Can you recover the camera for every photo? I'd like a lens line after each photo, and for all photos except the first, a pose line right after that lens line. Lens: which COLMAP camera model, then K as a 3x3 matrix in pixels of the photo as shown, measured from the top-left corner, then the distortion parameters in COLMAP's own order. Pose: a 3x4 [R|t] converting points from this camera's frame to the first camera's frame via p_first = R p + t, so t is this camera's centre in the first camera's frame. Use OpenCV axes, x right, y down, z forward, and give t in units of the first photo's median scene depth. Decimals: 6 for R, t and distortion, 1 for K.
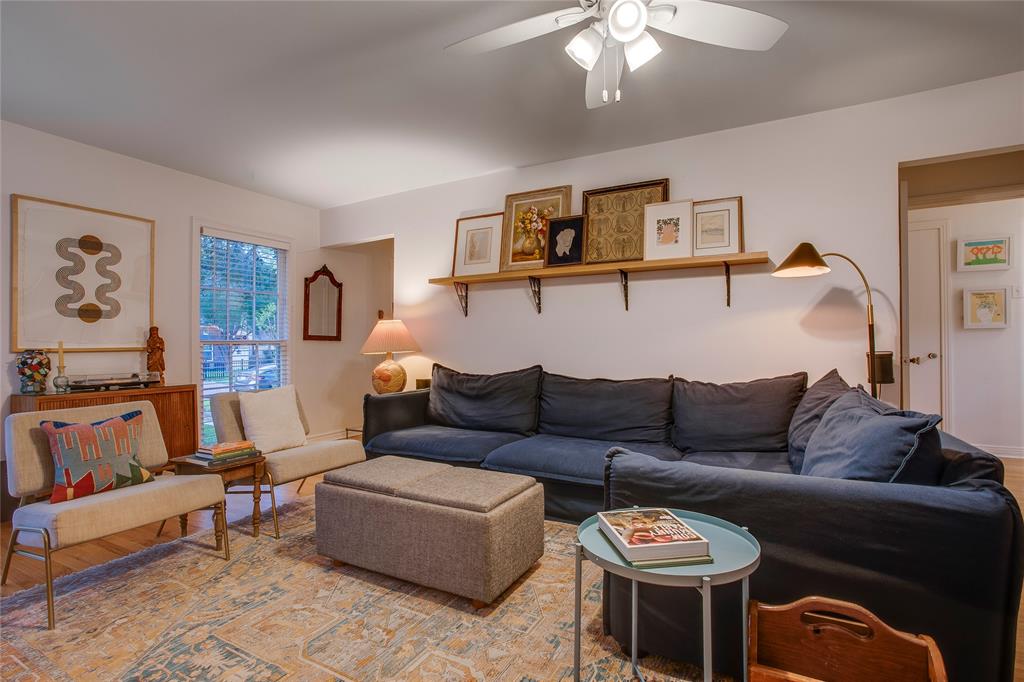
lens RADIAL K [[496.0, 0, 517.0], [0, 496.0, 340.7], [0, 0, 1]] dist [-0.065701, 0.033863]
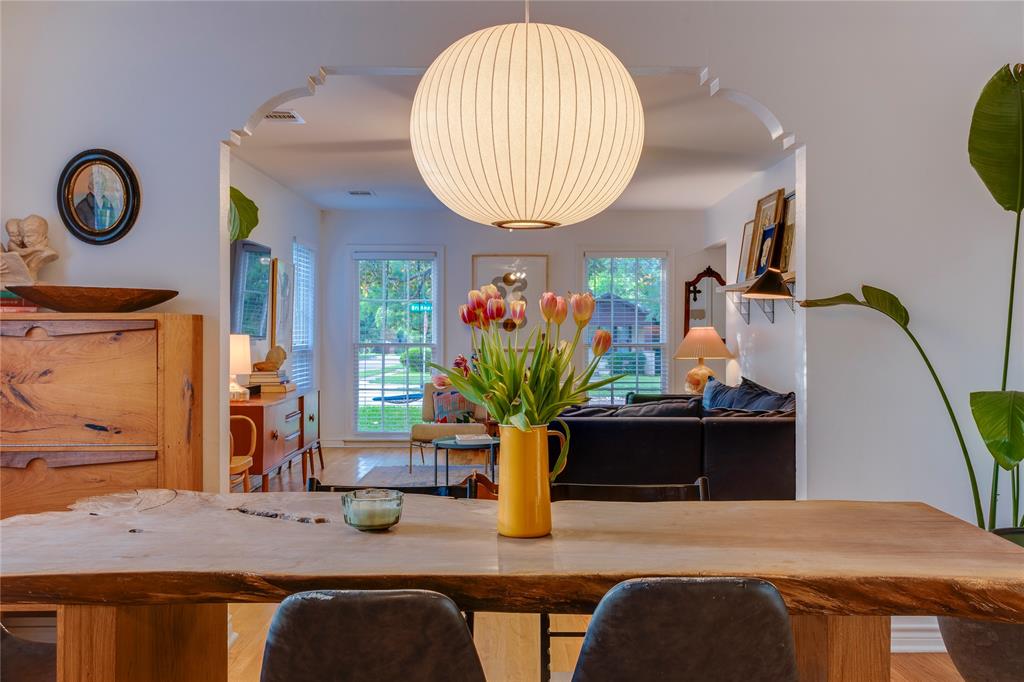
lens RADIAL K [[920.4, 0, 507.0], [0, 920.4, 308.8], [0, 0, 1]] dist [0.005793, 0.004395]
pose [[0.475328, -0.014115, -0.879696, 1.578456], [0.000340, 0.999874, -0.015859, -0.061361], [0.879809, 0.007239, 0.475273, -0.352080]]
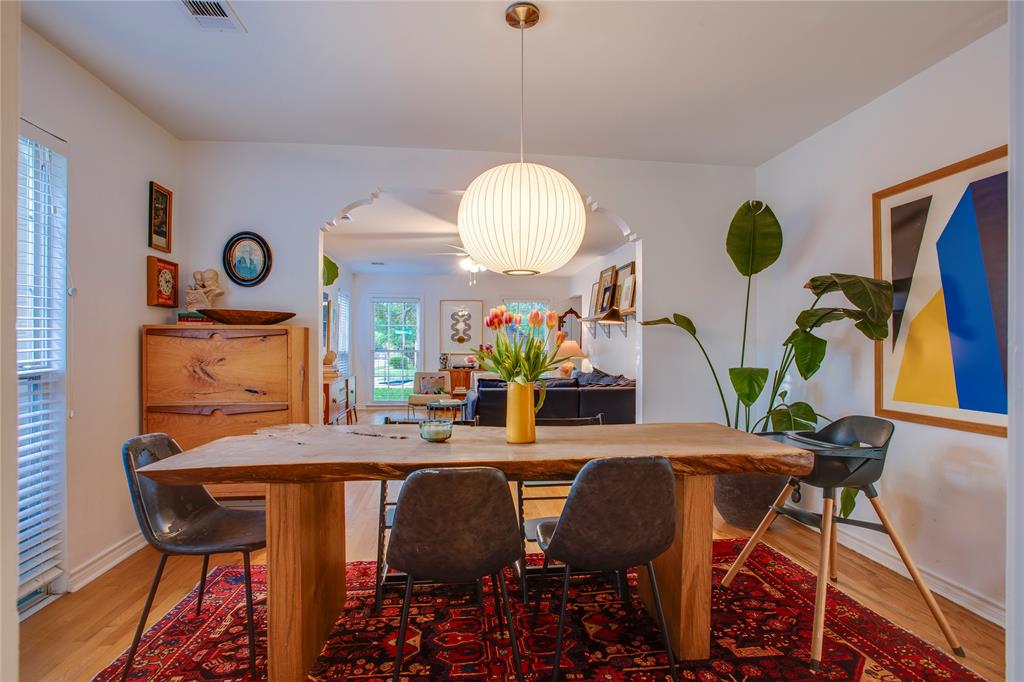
lens RADIAL K [[519.6, 0, 513.9], [0, 519.6, 331.1], [0, 0, 1]] dist [-0.079400, 0.040483]
pose [[0.583707, -0.016112, -0.811805, 1.555579], [-0.001777, 0.999775, -0.021121, -0.045438], [0.811963, 0.013770, 0.583547, -0.415080]]
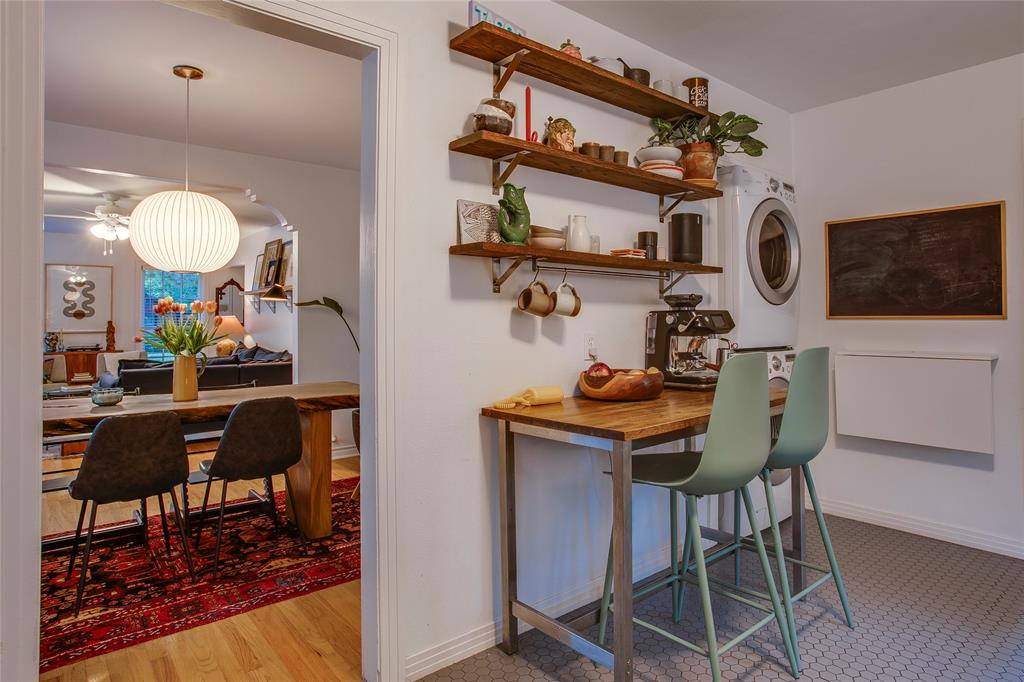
lens RADIAL K [[601.5, 0, 538.3], [0, 601.5, 313.0], [0, 0, 1]] dist [-0.052431, 0.037716]
pose [[0.934431, -0.000754, -0.356144, 1.863961], [0.000352, 0.999999, -0.001193, -0.060534], [0.356145, 0.000989, 0.934430, -0.682261]]
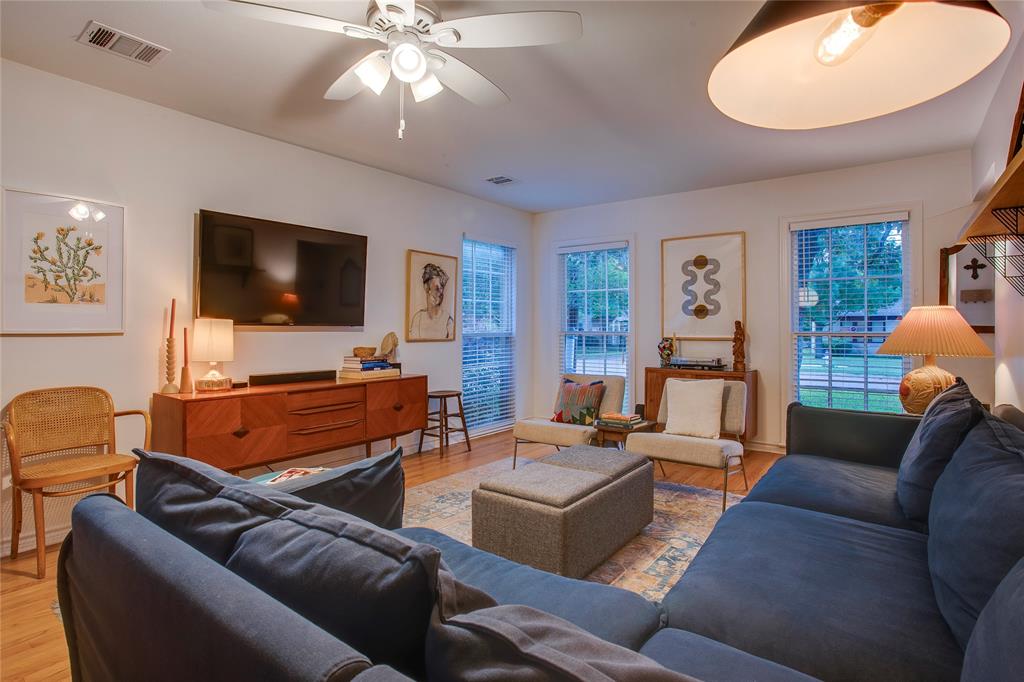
lens RADIAL K [[519.6, 0, 513.9], [0, 519.6, 331.1], [0, 0, 1]] dist [-0.079400, 0.040483]
pose [[-0.140332, 0.017197, -0.989955, 0.622681], [0.007394, 0.999839, 0.016321, -0.030344], [0.990077, -0.005029, -0.140436, 0.664121]]
